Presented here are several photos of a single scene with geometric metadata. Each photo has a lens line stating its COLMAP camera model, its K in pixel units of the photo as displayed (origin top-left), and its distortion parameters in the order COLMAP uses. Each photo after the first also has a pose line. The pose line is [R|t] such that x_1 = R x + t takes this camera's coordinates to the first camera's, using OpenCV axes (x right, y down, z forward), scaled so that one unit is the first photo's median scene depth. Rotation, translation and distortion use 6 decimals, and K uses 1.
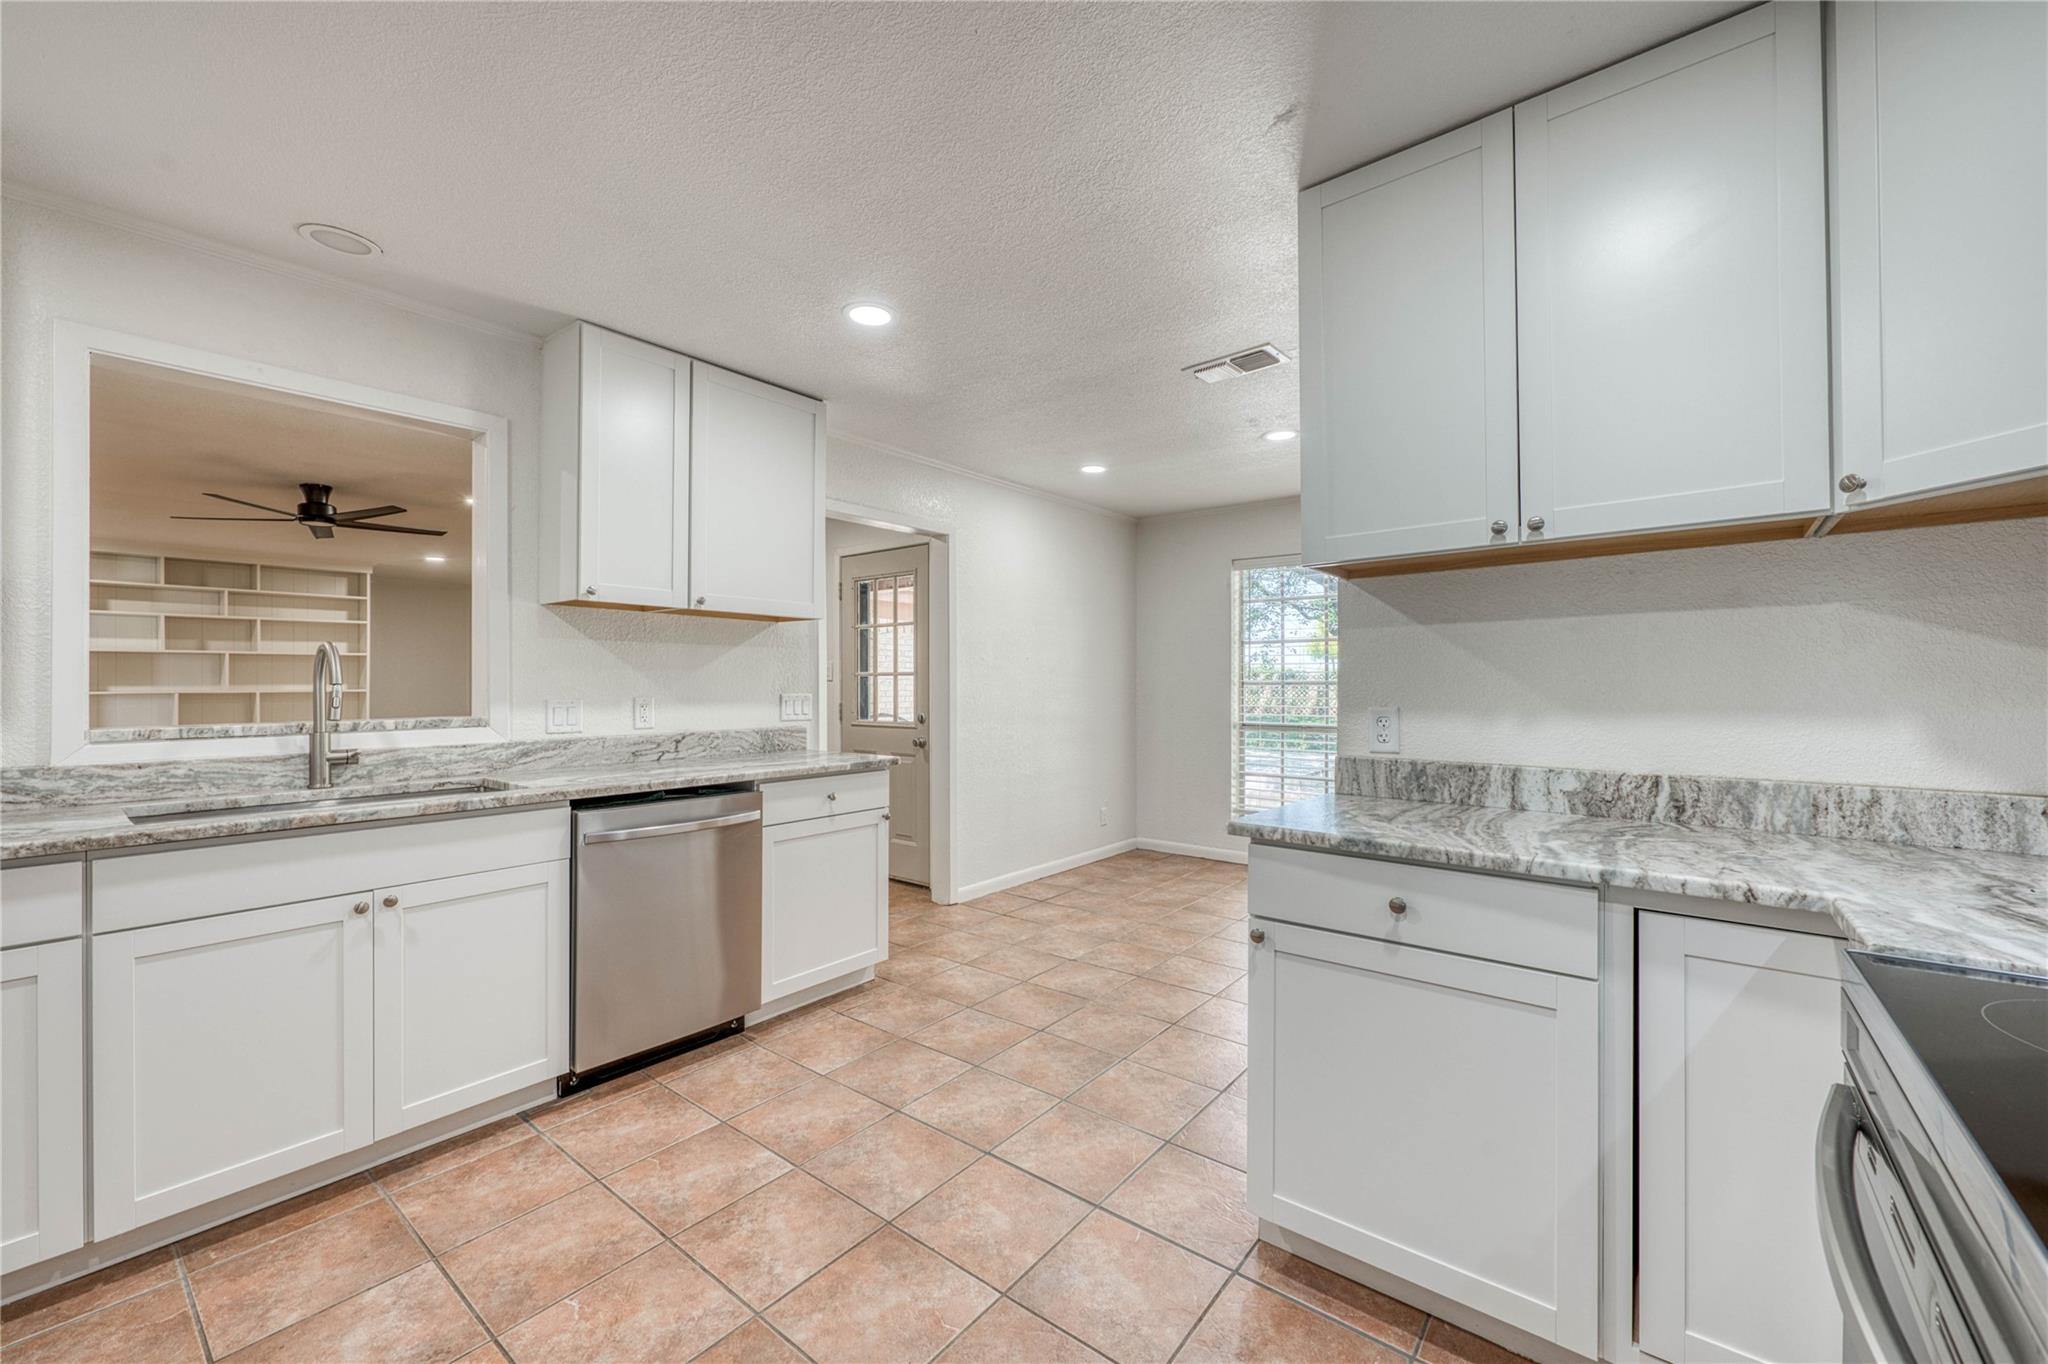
lens RADIAL K [[809.7, 0, 1019.5], [0, 809.7, 685.8], [0, 0, 1]] dist [-0.001073, 0.000243]
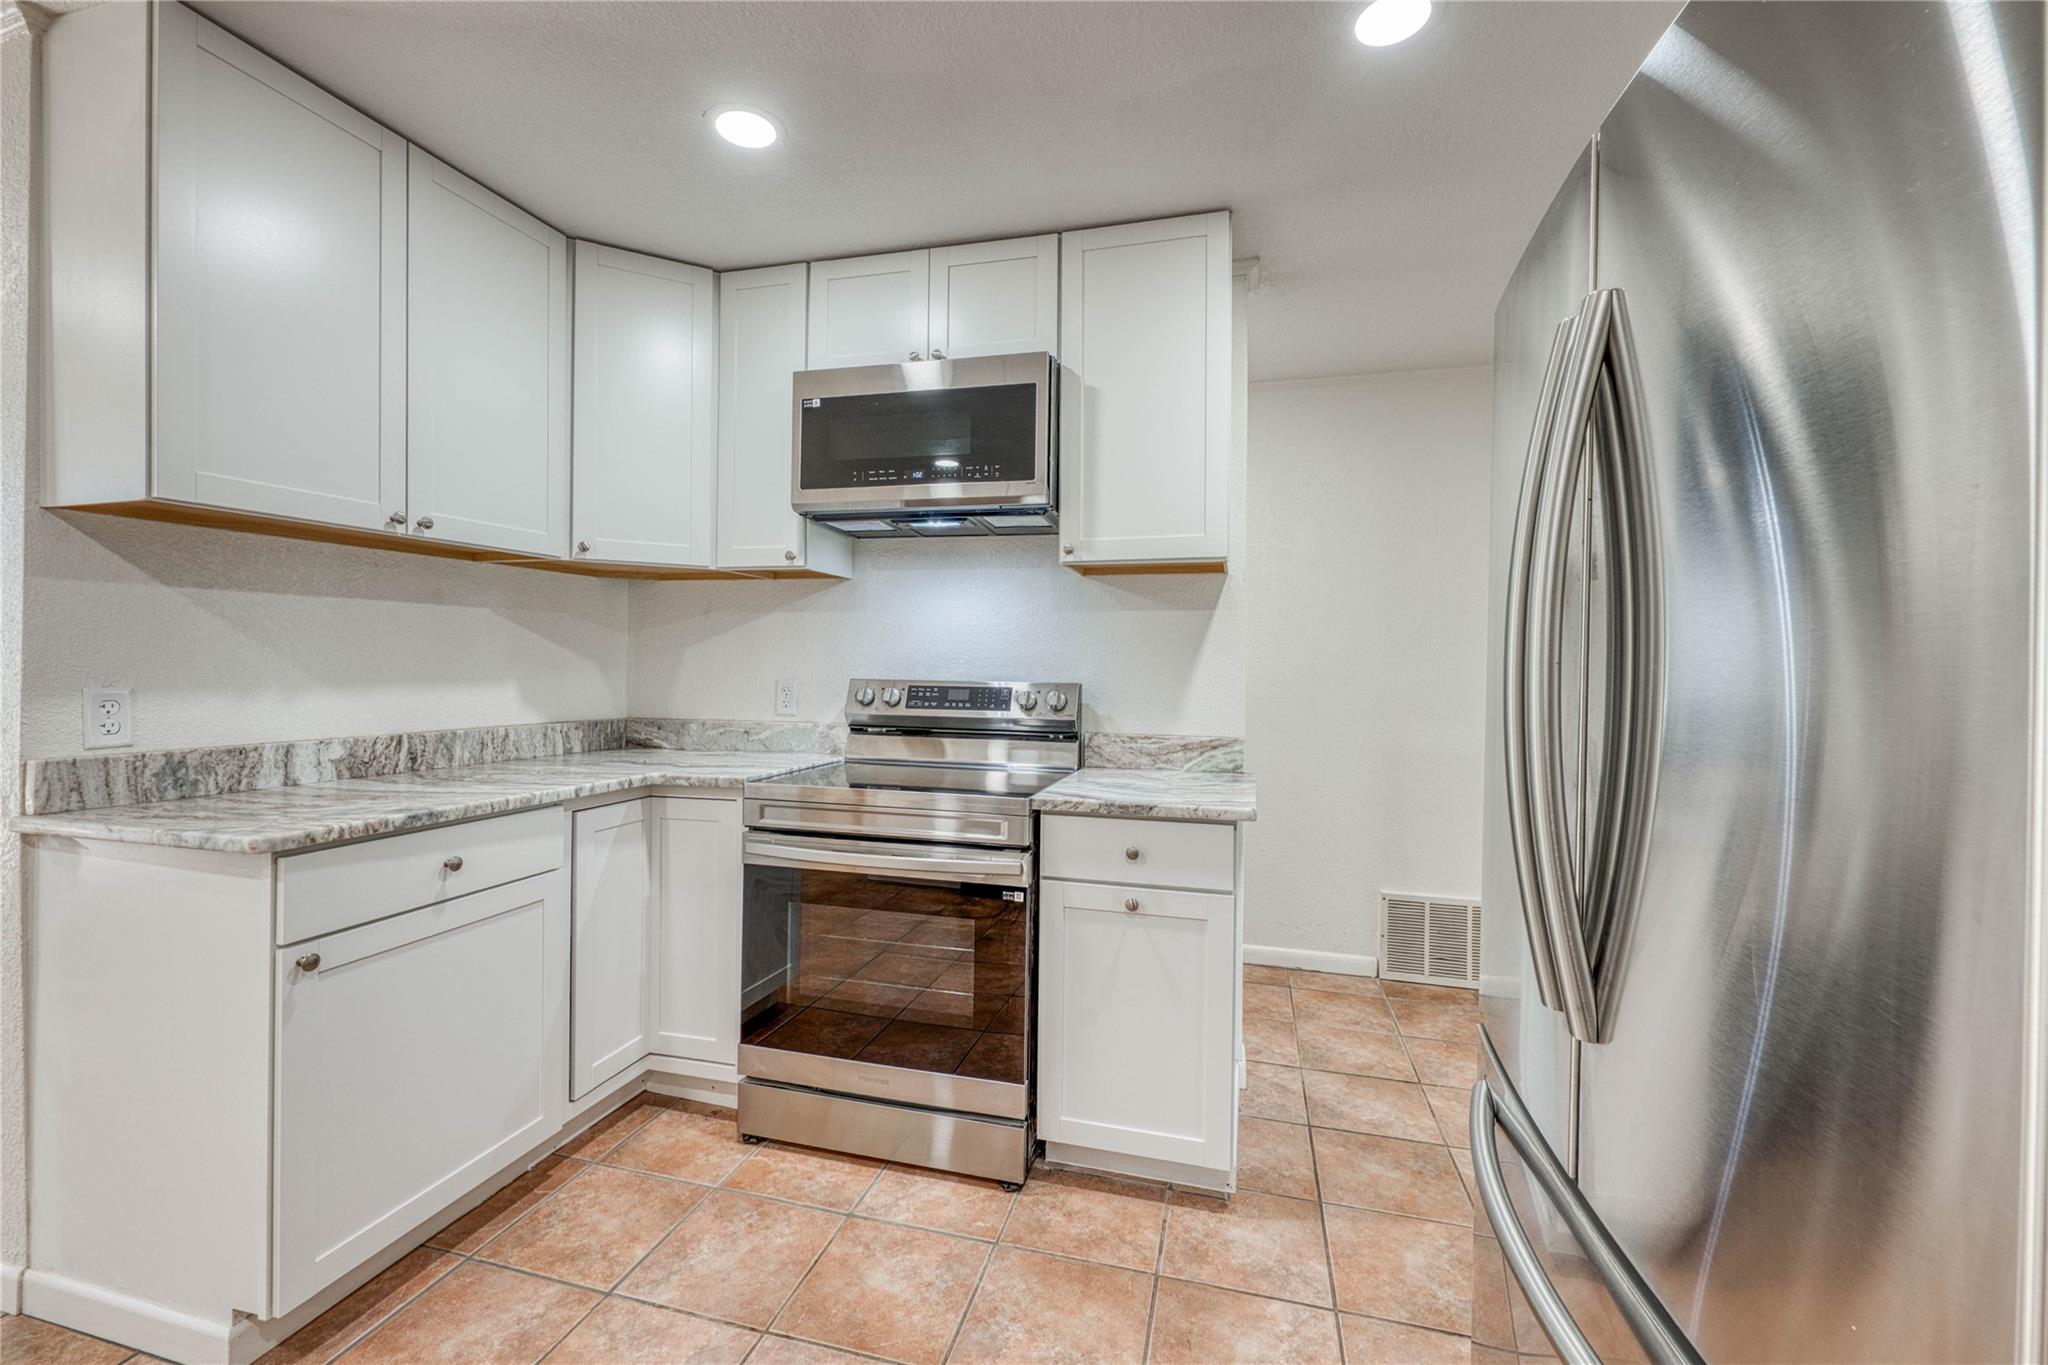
lens RADIAL K [[809.7, 0, 1030.7], [0, 809.7, 676.3], [0, 0, 1]] dist [-0.001073, 0.000243]
pose [[-0.405005, -0.014947, 0.914192, -0.737782], [-0.009685, 0.999880, 0.012057, -0.002375], [-0.914263, -0.003971, -0.405101, 0.643113]]
